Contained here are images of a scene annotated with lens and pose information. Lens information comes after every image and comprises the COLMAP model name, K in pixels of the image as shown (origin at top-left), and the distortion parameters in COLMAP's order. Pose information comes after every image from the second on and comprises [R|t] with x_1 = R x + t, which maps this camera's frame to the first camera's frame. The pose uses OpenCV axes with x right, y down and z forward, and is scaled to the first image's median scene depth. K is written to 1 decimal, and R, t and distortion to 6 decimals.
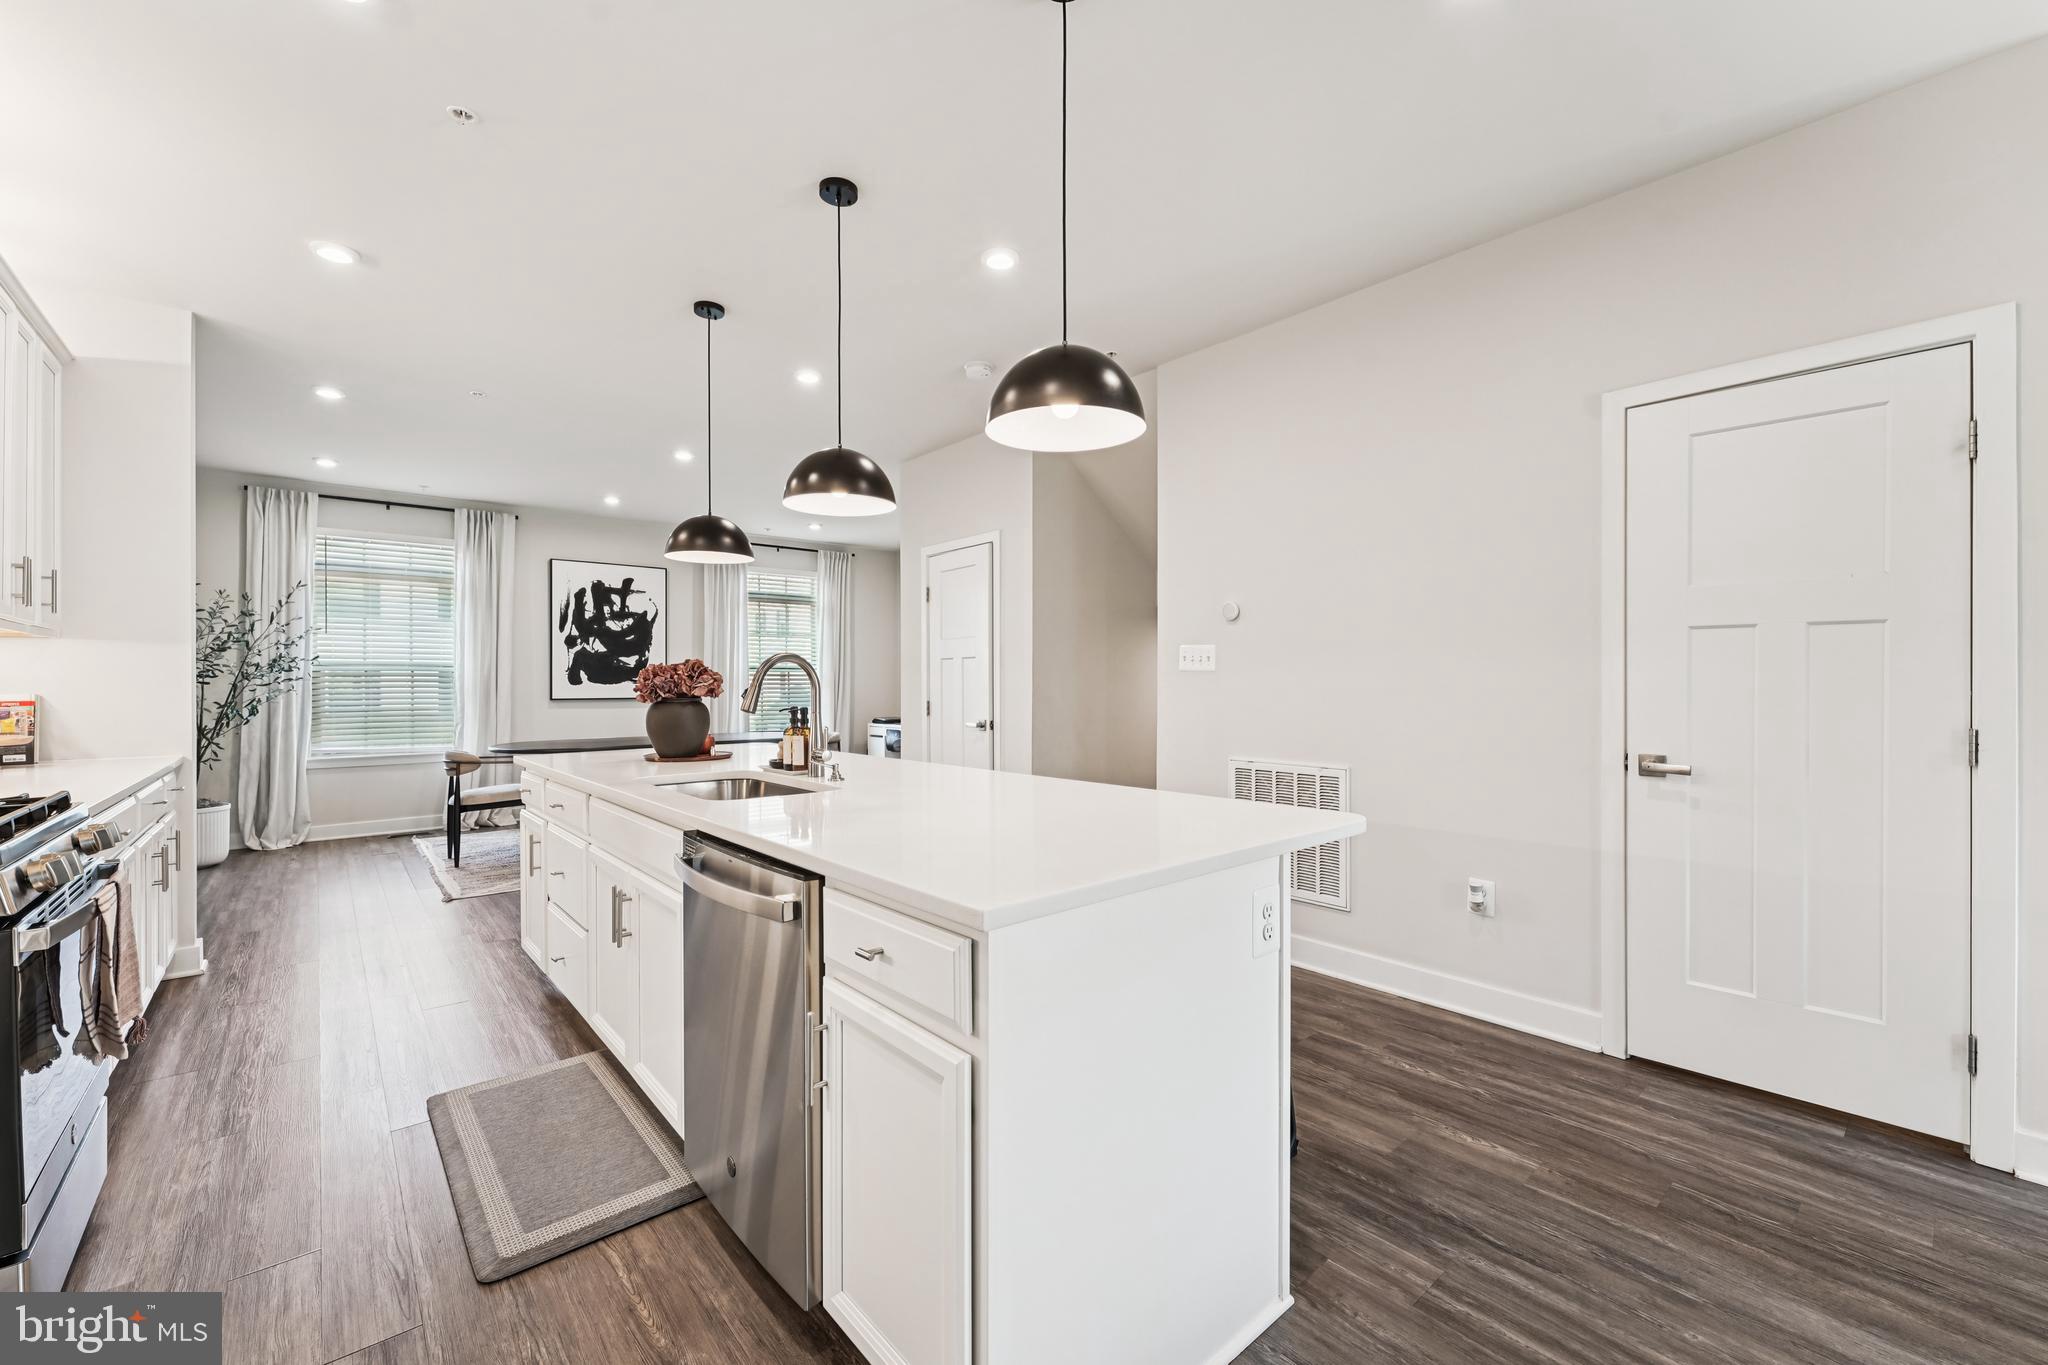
lens RADIAL K [[830.3, 0, 1027.6], [0, 830.3, 683.9], [0, 0, 1]] dist [-0.004552, -0.000285]
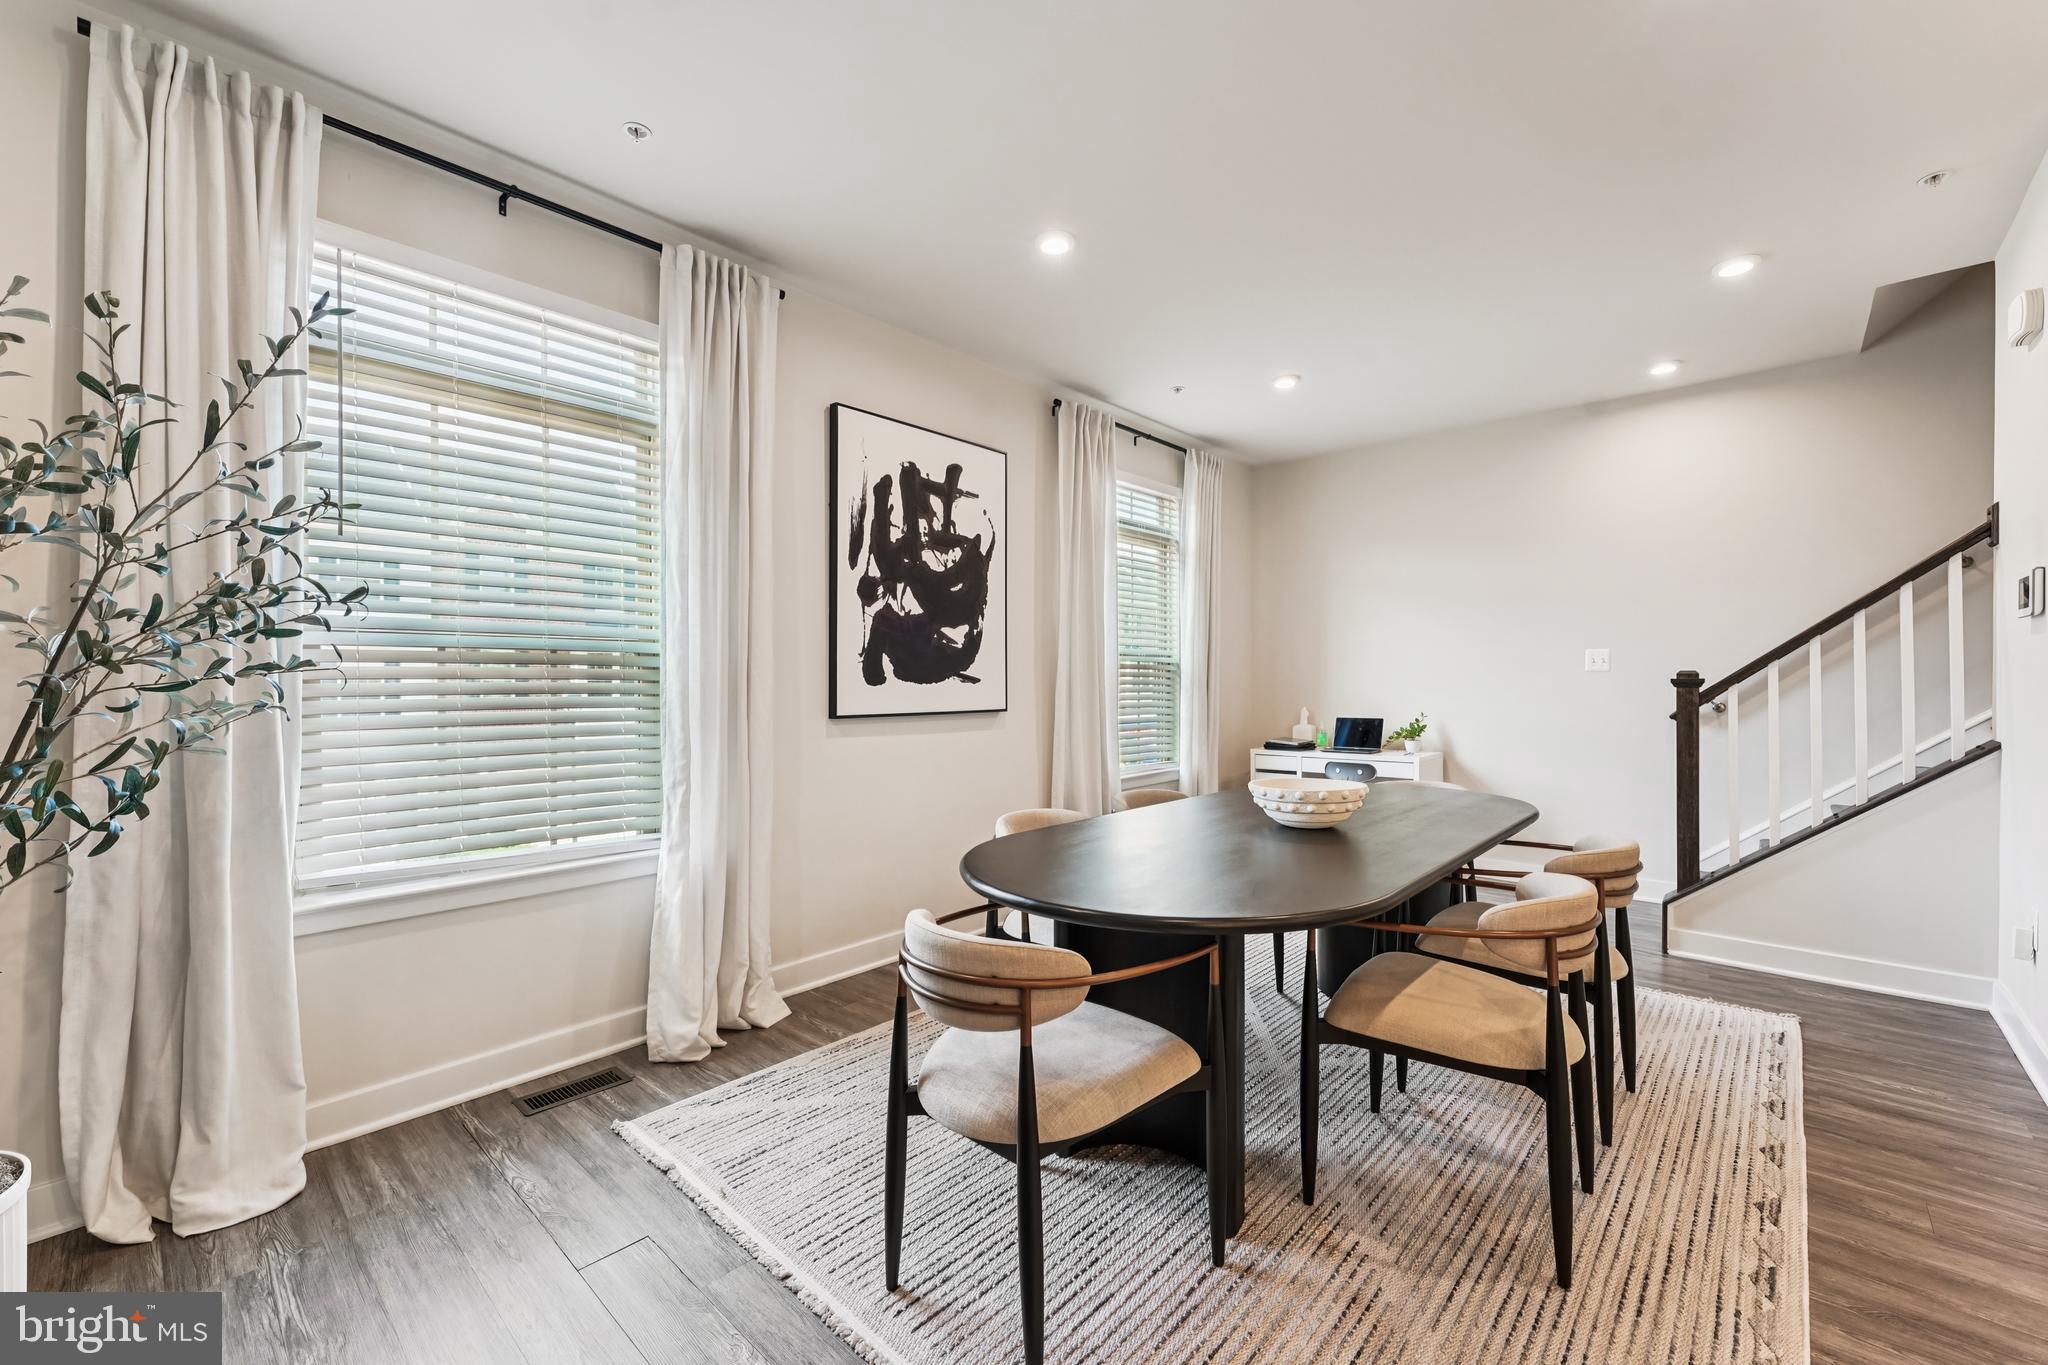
lens RADIAL K [[830.3, 0, 1025.8], [0, 830.3, 683.9], [0, 0, 1]] dist [-0.004552, -0.000285]
pose [[0.993209, -0.003655, 0.116284, -0.512424], [0.003679, 0.999993, 0.000008, 0.000778], [-0.116283, 0.000420, 0.993216, 0.529893]]
